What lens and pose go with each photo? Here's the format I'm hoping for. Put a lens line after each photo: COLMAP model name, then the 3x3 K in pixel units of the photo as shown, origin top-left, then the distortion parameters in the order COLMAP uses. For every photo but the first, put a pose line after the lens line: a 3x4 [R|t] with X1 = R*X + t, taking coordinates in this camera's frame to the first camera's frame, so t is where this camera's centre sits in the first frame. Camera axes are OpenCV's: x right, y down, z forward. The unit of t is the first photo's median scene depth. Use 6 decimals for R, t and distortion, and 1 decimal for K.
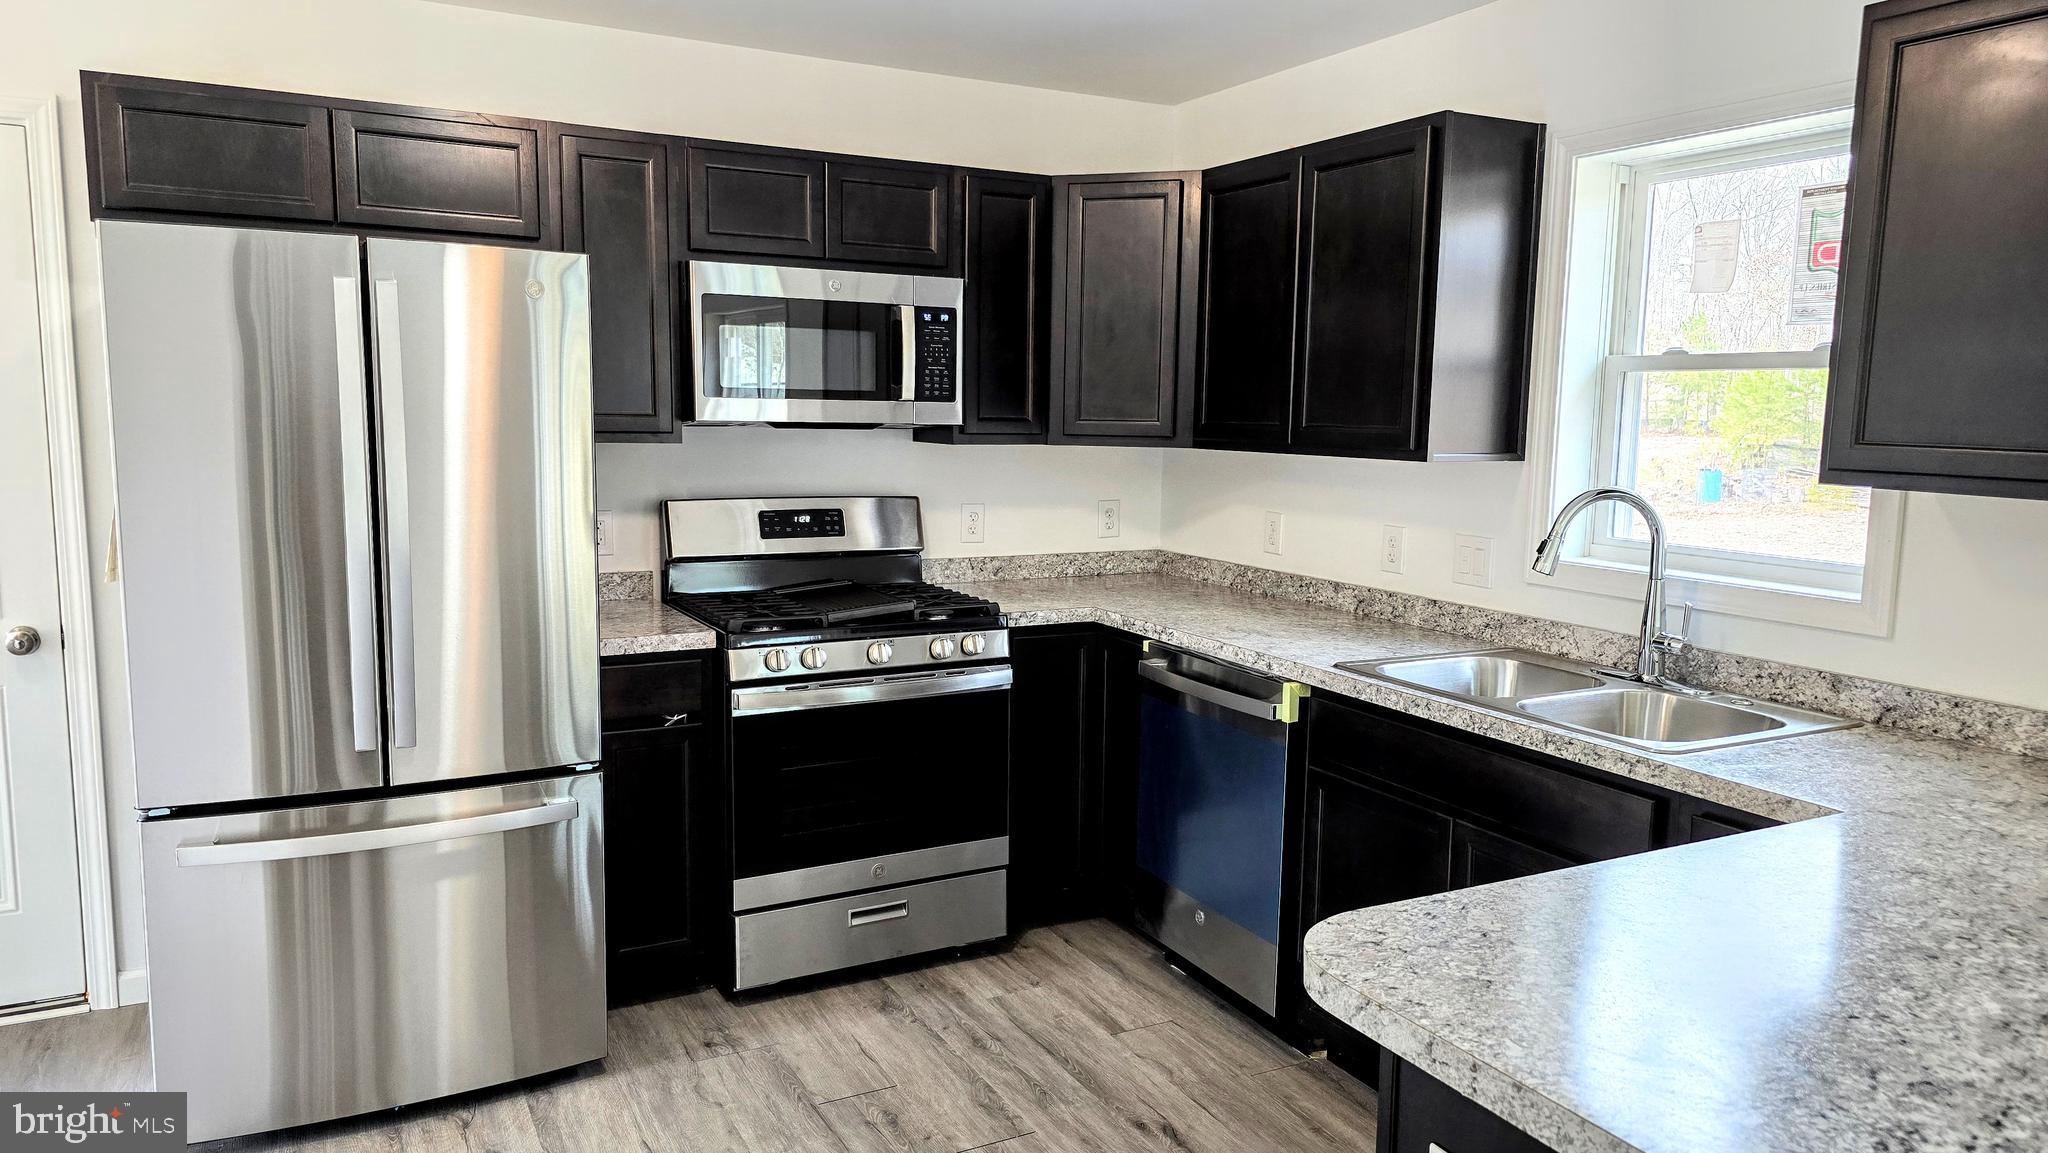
lens RADIAL K [[1376.0, 0, 1032.9], [0, 1376.0, 570.8], [0, 0, 1]] dist [0.033980, -0.015404]
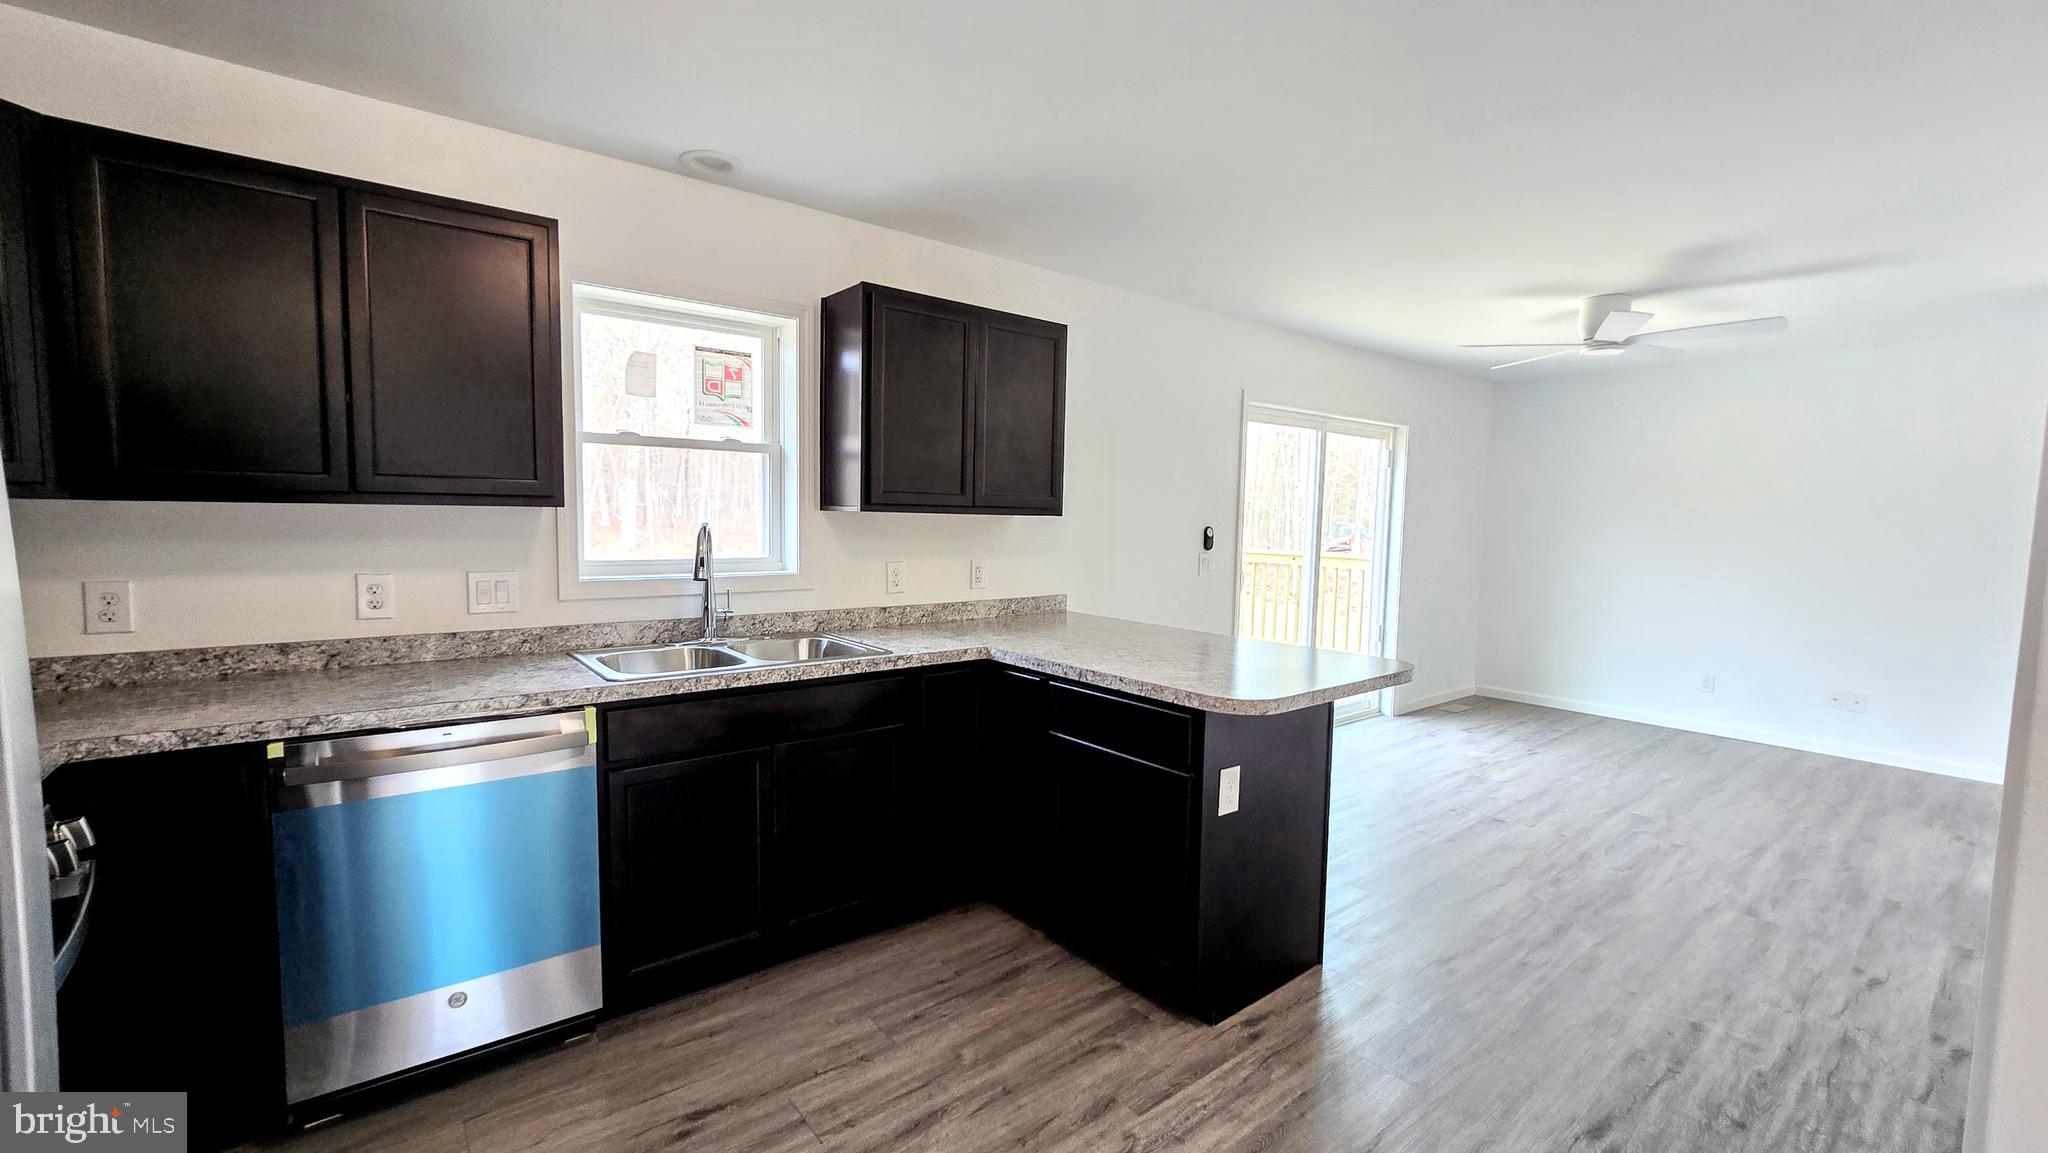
lens RADIAL K [[839.3, 0, 1011.6], [0, 839.3, 581.4], [0, 0, 1]] dist [-0.003863, -0.000064]
pose [[-0.177773, -0.096254, 0.979353, -0.479582], [0.100305, 0.988249, 0.115336, -0.056597], [-0.978946, 0.118738, -0.166029, 0.703152]]
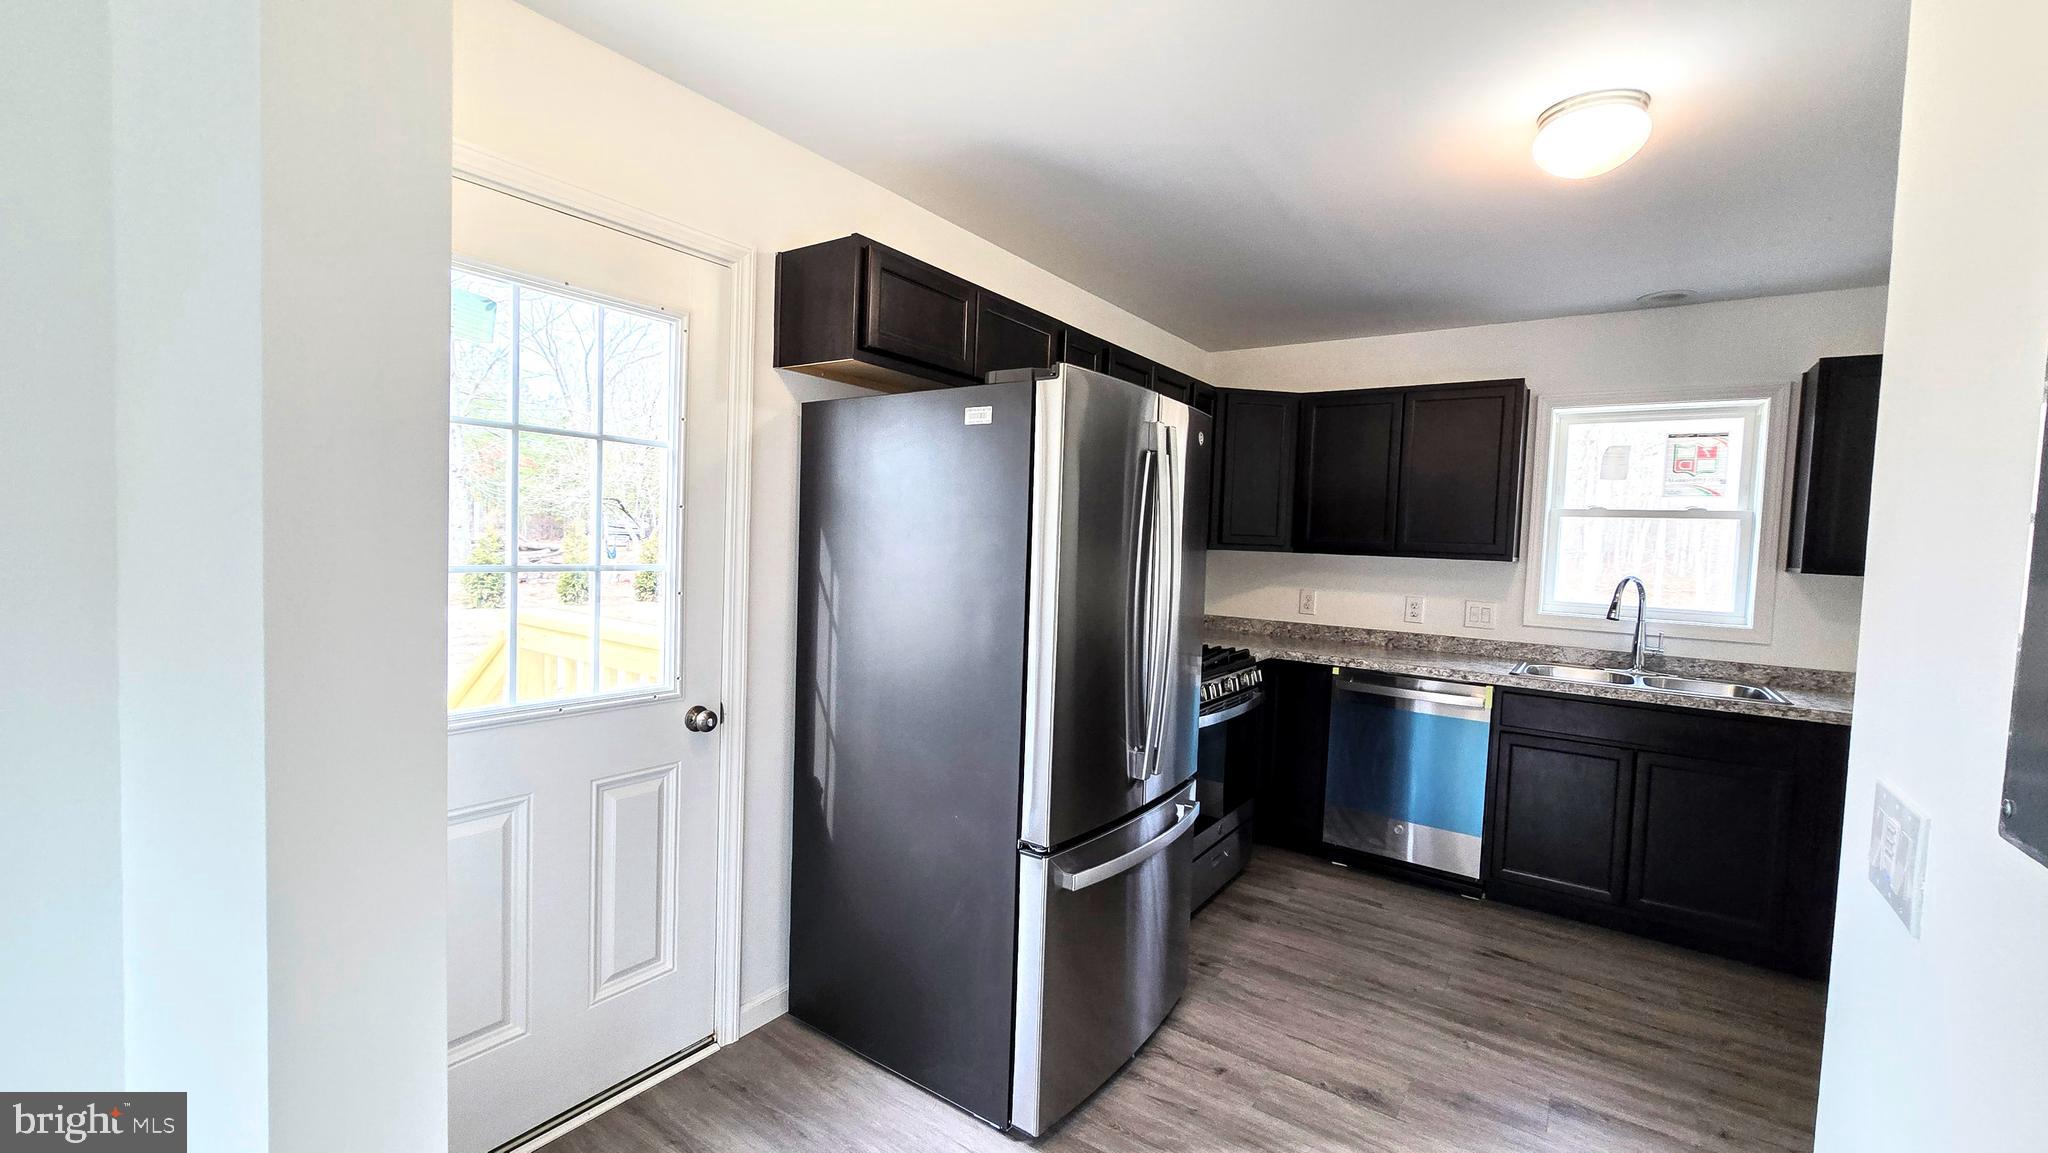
lens RADIAL K [[839.3, 0, 1019.9], [0, 839.3, 578.4], [0, 0, 1]] dist [-0.003863, -0.000064]
pose [[0.893028, -0.003912, 0.449984, -0.766635], [0.030652, 0.998169, -0.052154, -0.016898], [-0.448956, 0.060368, 0.891512, 0.275955]]
